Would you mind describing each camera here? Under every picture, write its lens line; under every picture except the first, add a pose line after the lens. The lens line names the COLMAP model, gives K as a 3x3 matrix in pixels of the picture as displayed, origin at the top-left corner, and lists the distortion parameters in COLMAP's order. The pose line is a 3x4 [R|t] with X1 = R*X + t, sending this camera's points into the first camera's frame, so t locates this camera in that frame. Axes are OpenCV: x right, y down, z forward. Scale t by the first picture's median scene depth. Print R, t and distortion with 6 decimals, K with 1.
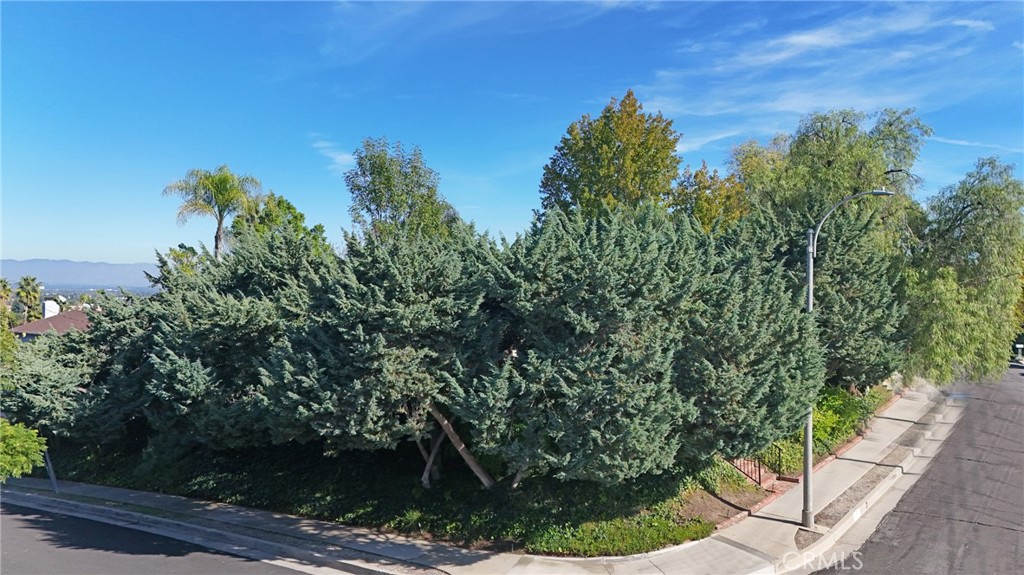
lens RADIAL K [[747.1, 0, 512.0], [0, 747.1, 287.5], [0, 0, 1]] dist [0.067208, -0.068723]
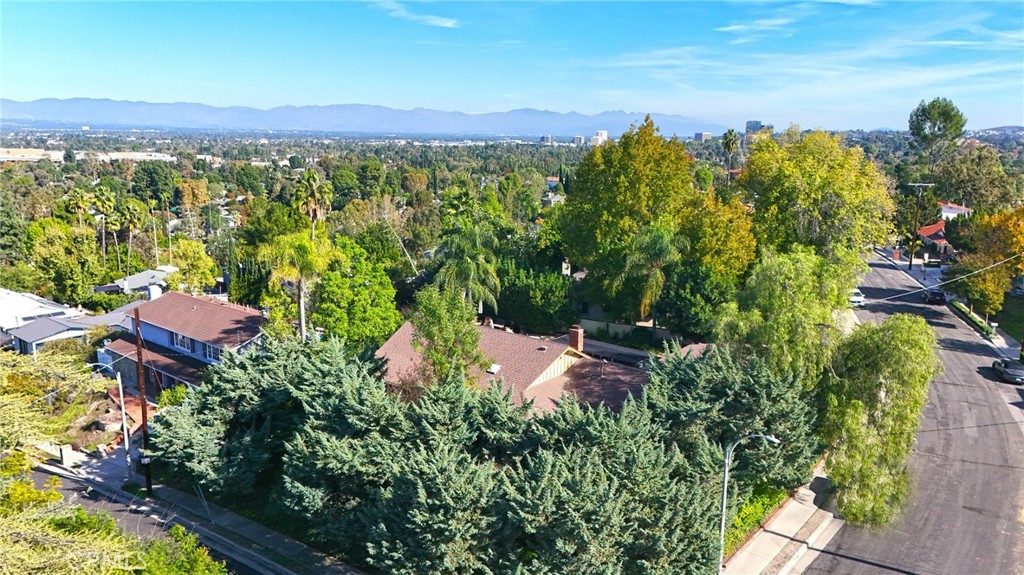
lens RADIAL K [[747.1, 0, 512.0], [0, 747.1, 287.5], [0, 0, 1]] dist [0.067208, -0.068723]
pose [[0.998628, 0.012011, -0.050974, 0.030675], [-0.001071, 0.977826, 0.209415, -0.474562], [0.052359, -0.209073, 0.976497, -0.274237]]
